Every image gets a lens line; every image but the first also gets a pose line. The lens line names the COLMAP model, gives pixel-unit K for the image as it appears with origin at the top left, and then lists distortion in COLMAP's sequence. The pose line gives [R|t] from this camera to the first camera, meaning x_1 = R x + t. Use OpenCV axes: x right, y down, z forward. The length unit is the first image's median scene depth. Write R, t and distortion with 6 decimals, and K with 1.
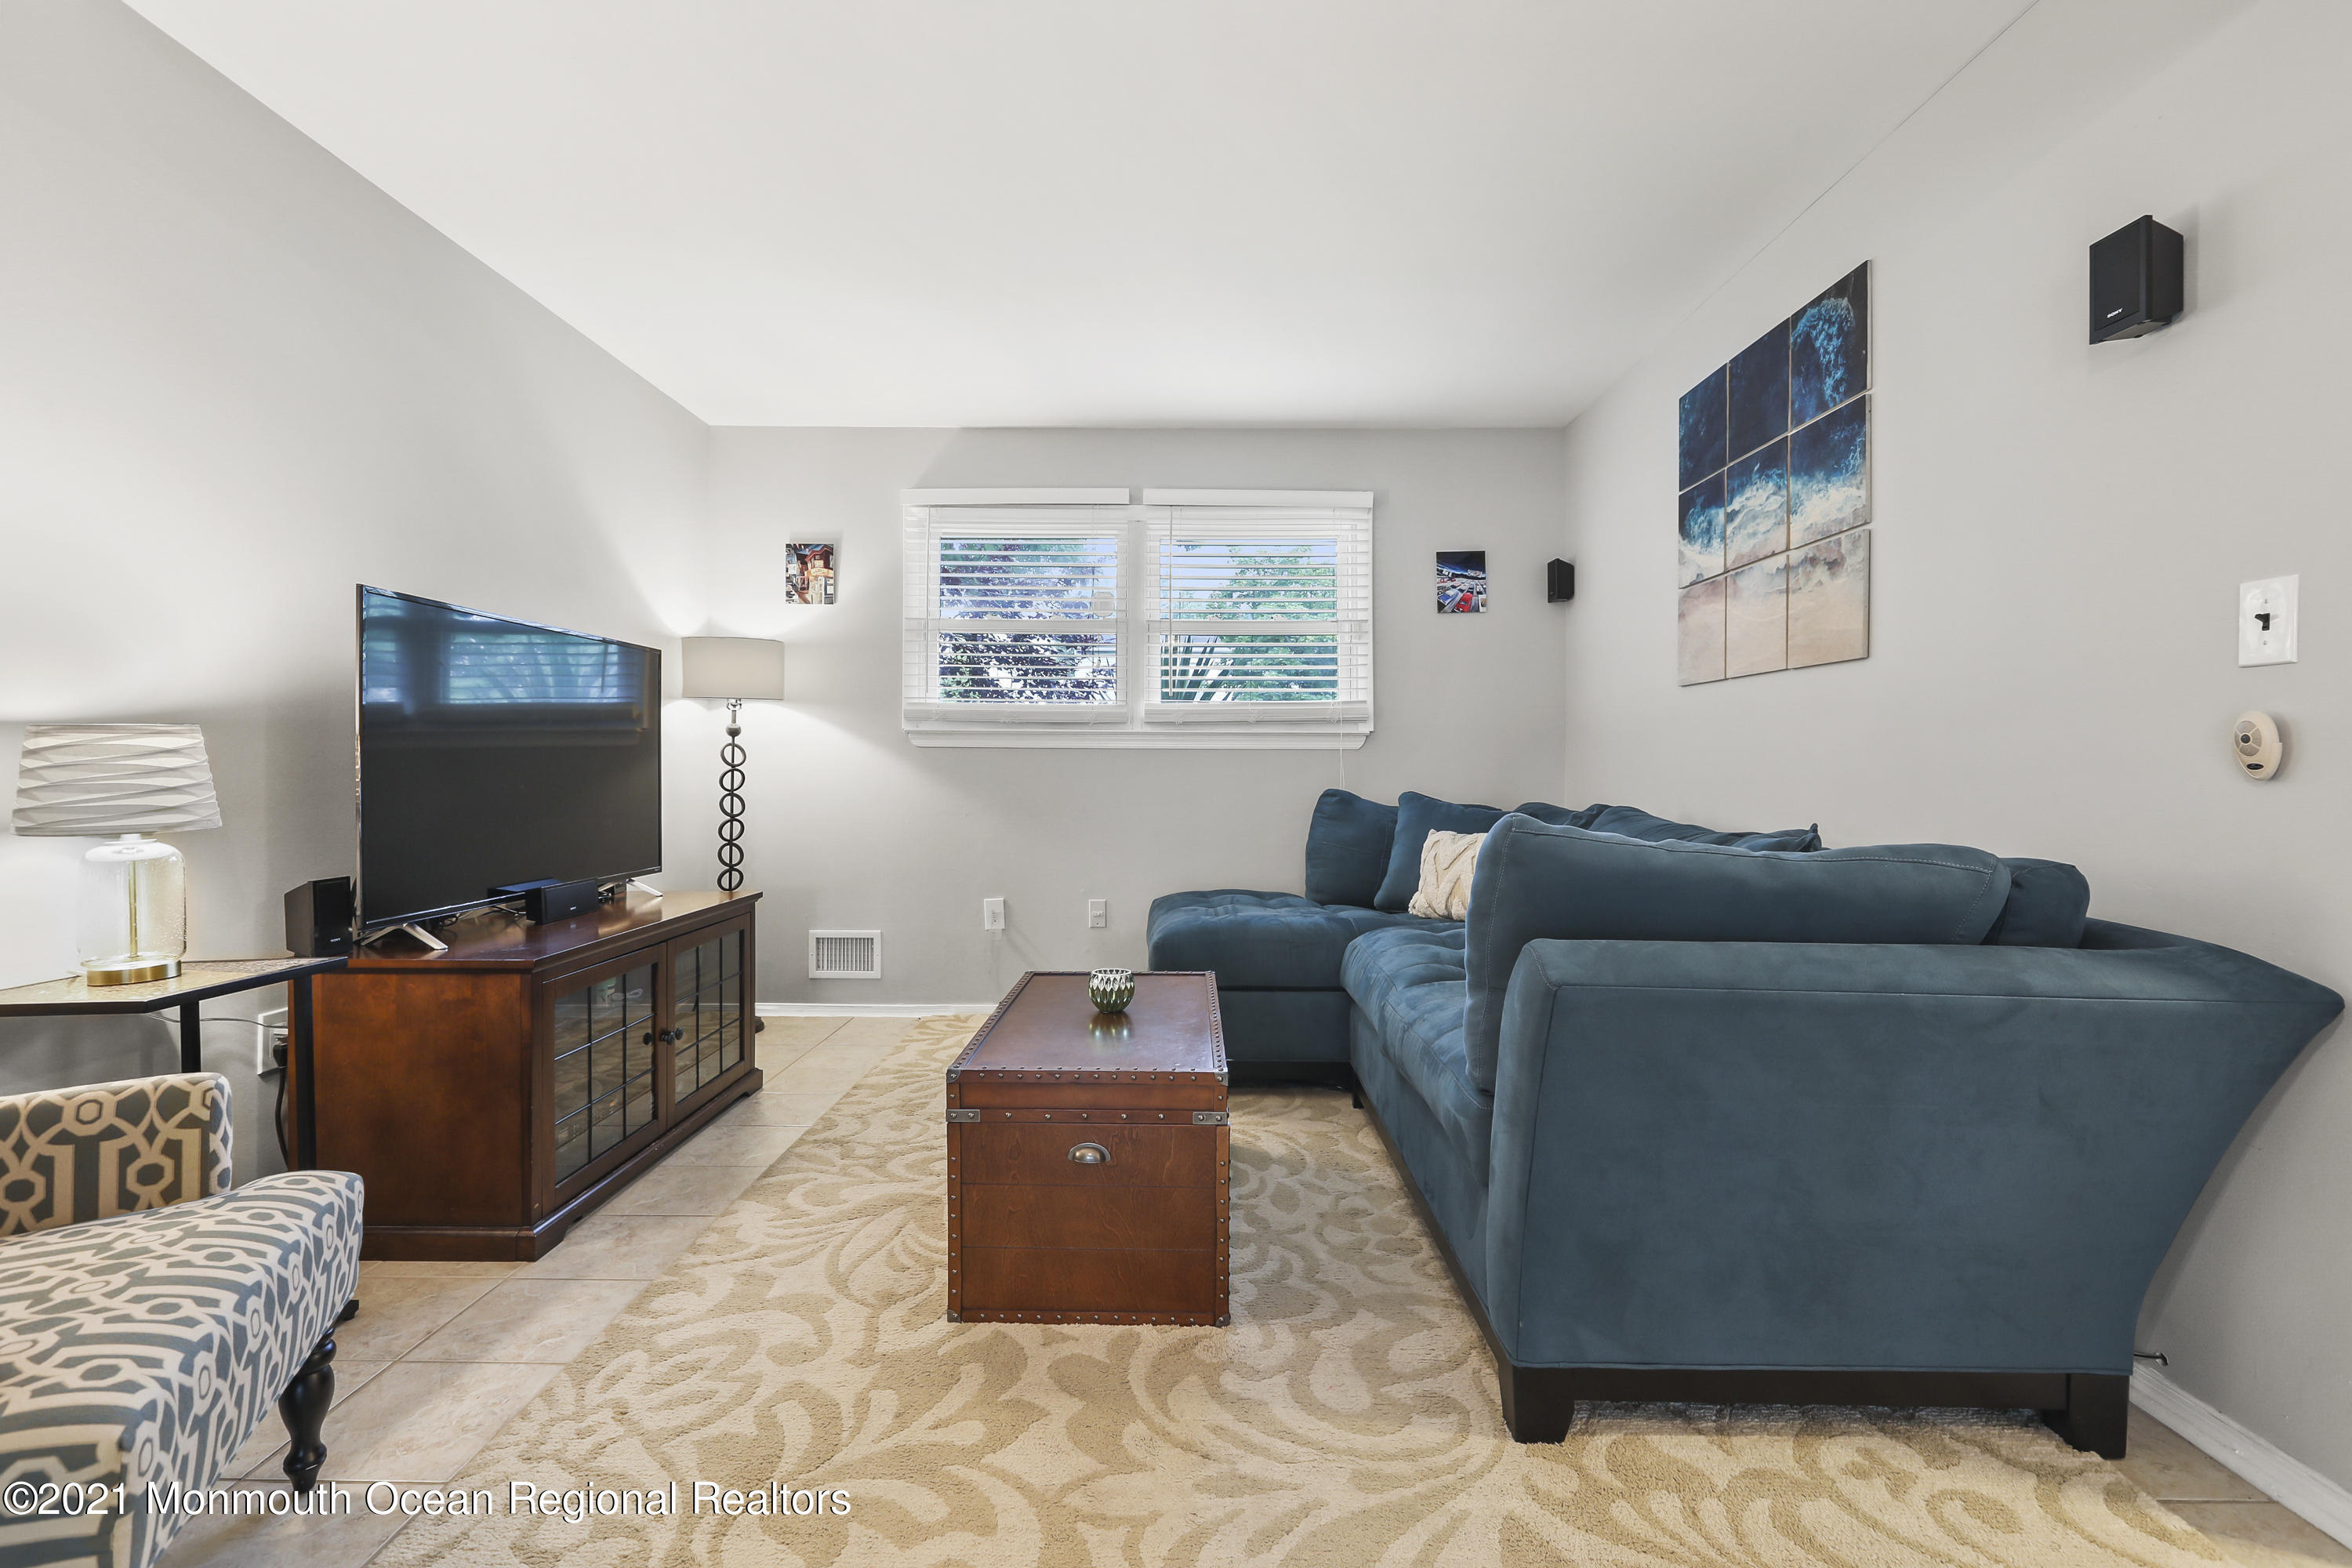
lens RADIAL K [[1055.3, 0, 1181.9], [0, 1055.3, 770.6], [0, 0, 1]] dist [-0.002132, 0.000478]
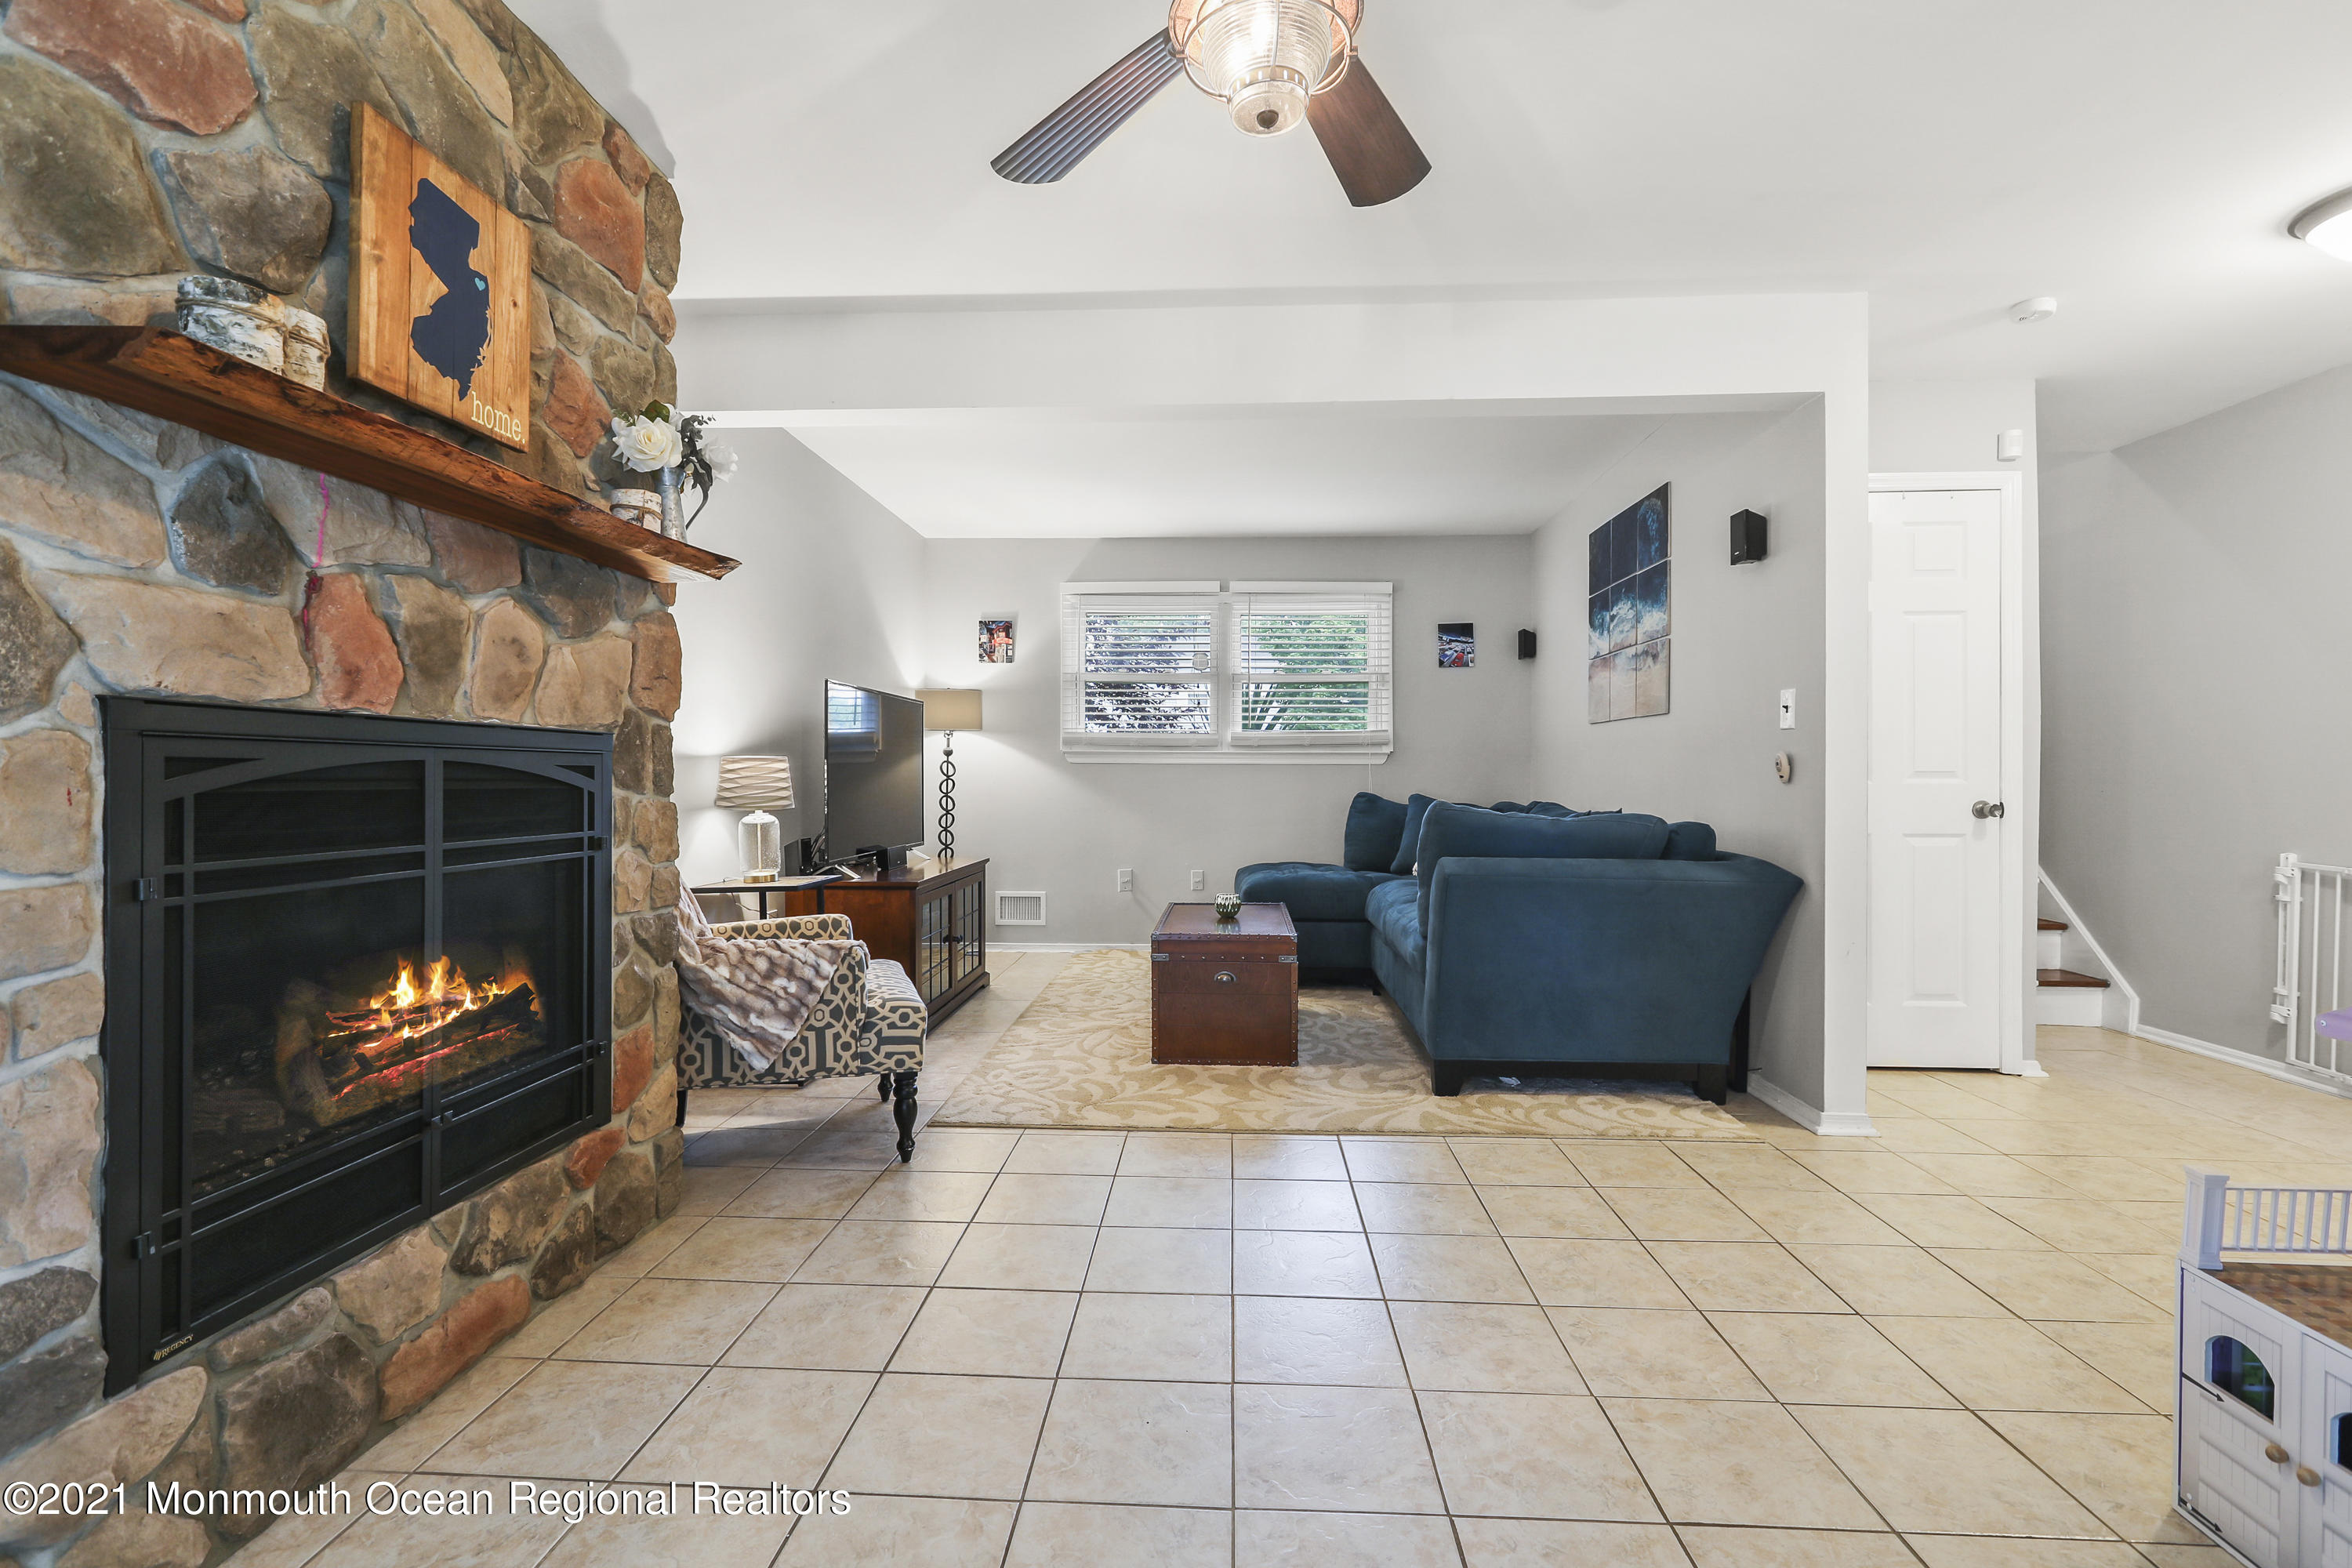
lens RADIAL K [[1053.5, 0, 1185.3], [0, 1053.5, 781.8], [0, 0, 1]] dist [0.011844, 0.000196]
pose [[0.999011, -0.000834, -0.044445, -0.061907], [0.000926, 0.999997, 0.002066, 0.000712], [0.044443, -0.002105, 0.999010, -0.777076]]
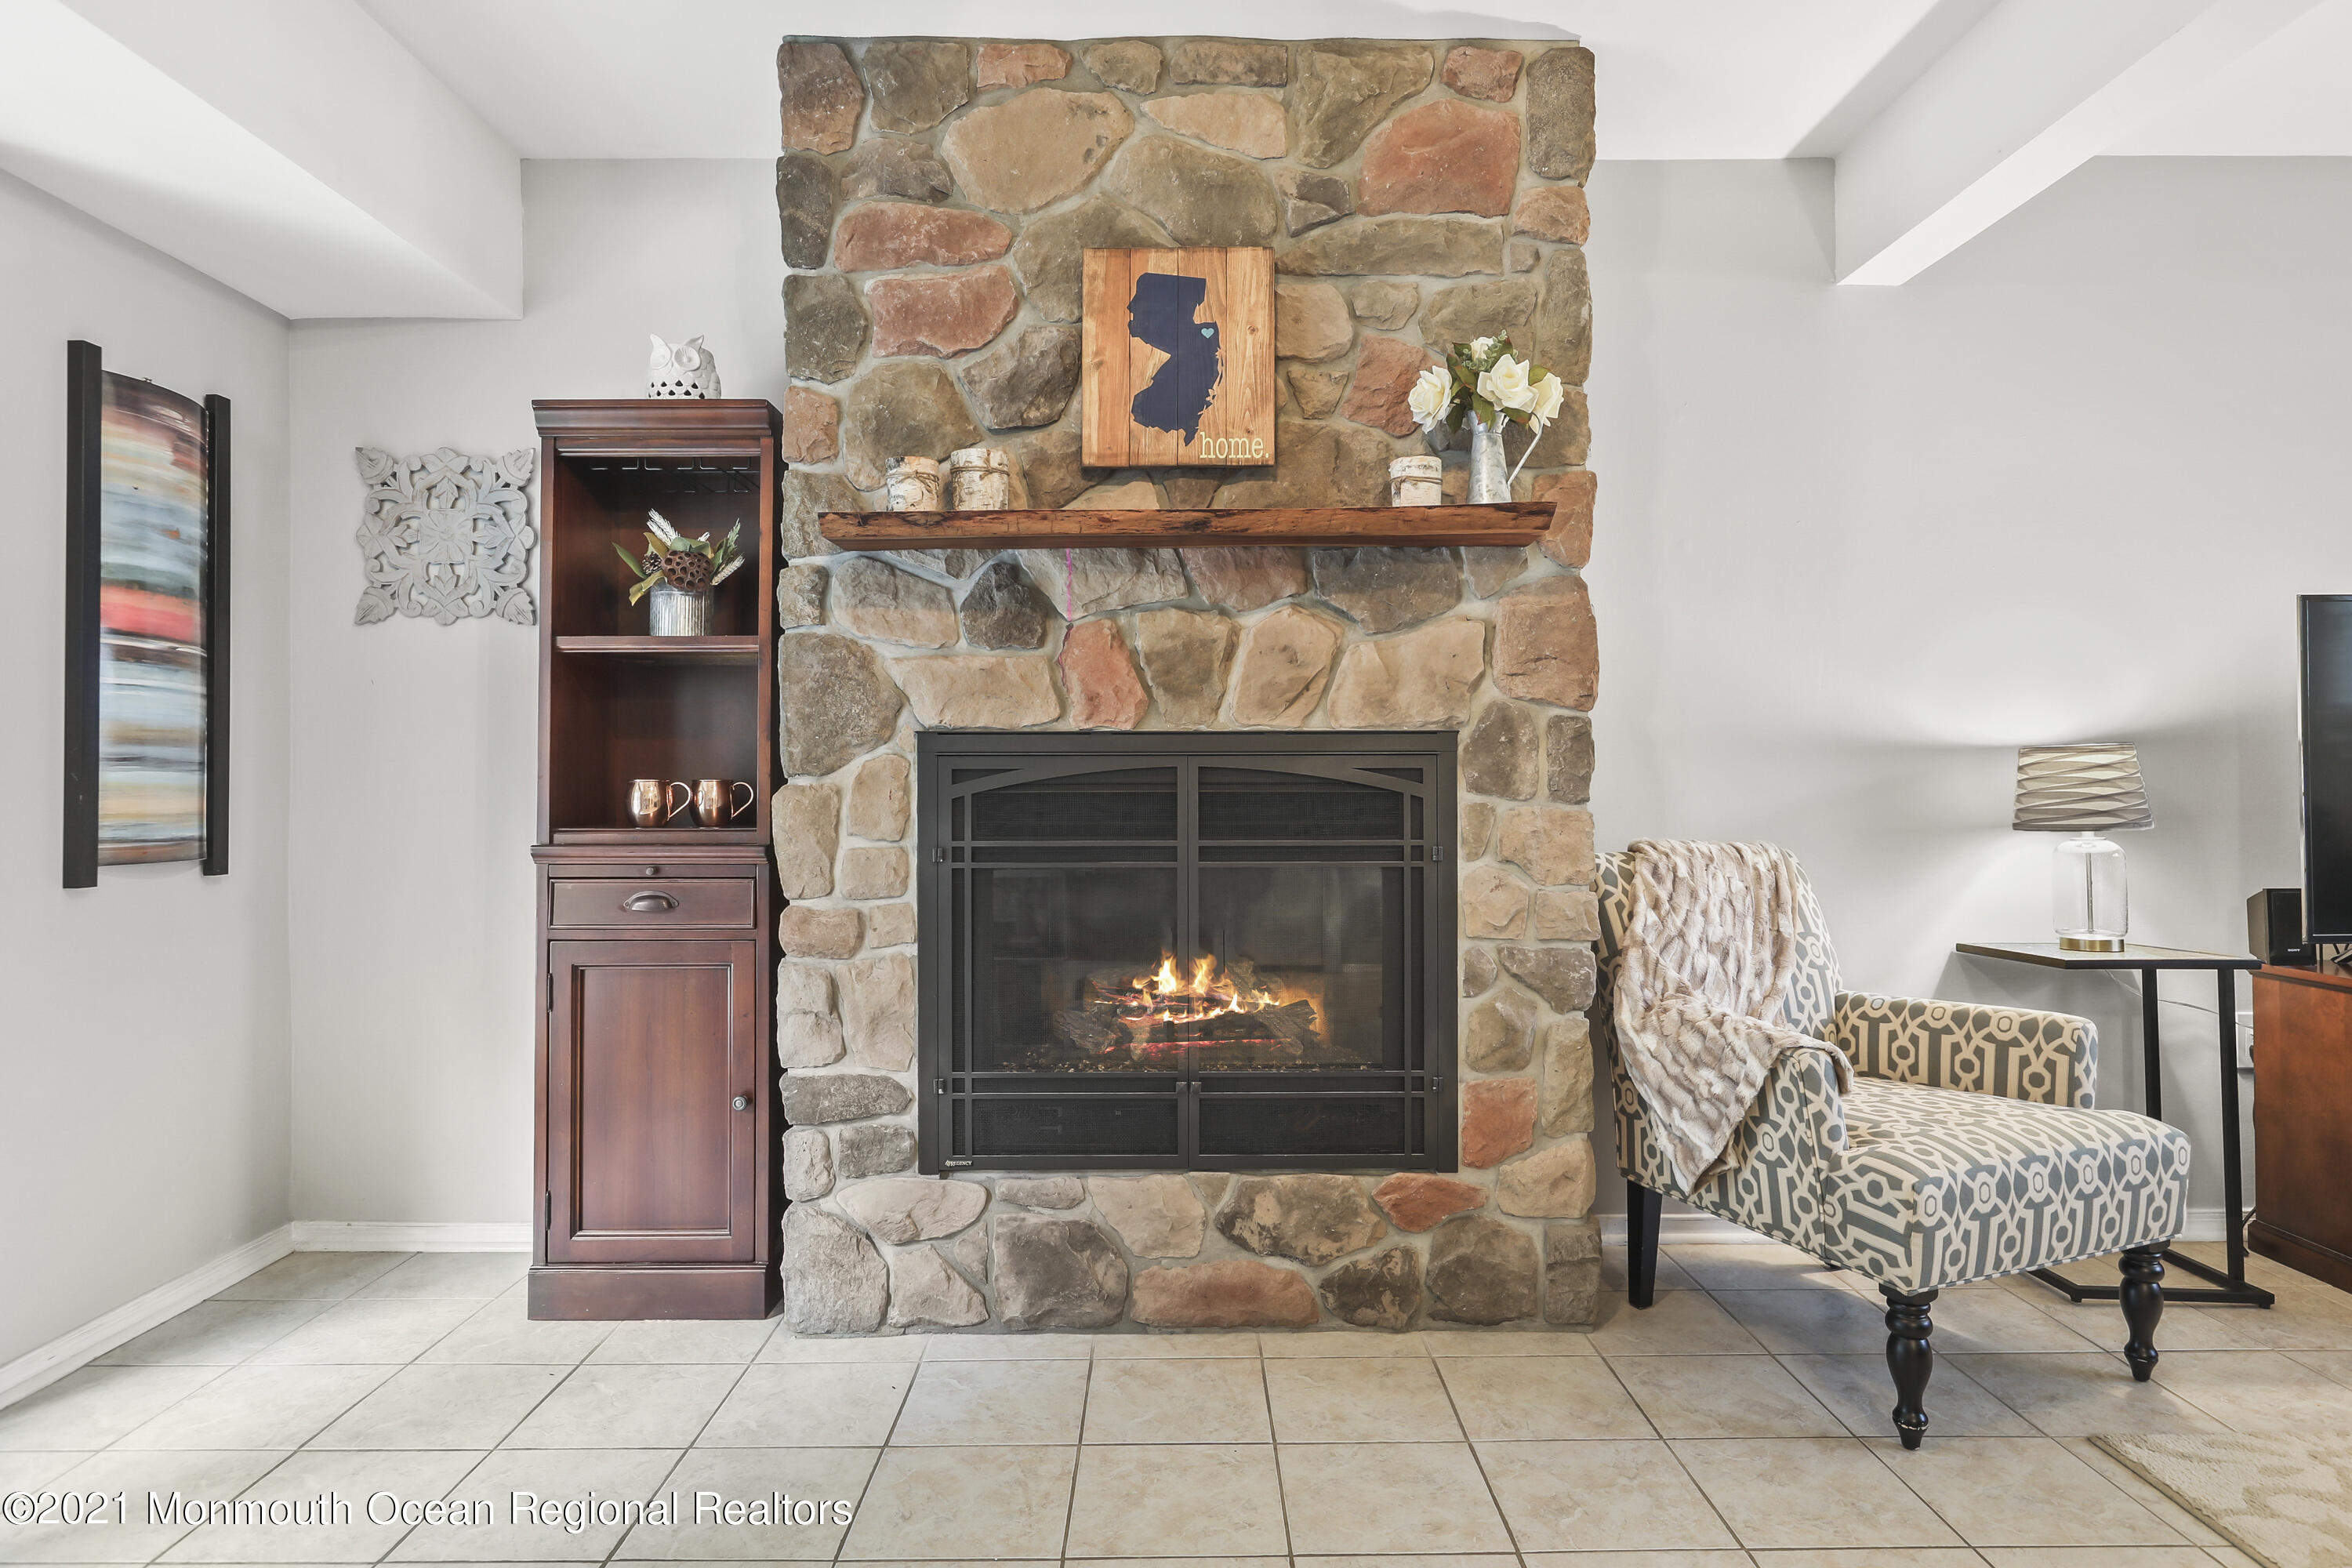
lens RADIAL K [[1359.5, 0, 1174.4], [0, 1359.5, 756.7], [0, 0, 1]] dist [-0.003225, 0.000450]
pose [[0.009592, -0.019966, -0.999755, 0.462177], [0.002188, 0.999799, -0.019946, 0.000255], [0.999952, -0.001996, 0.009633, -0.075638]]
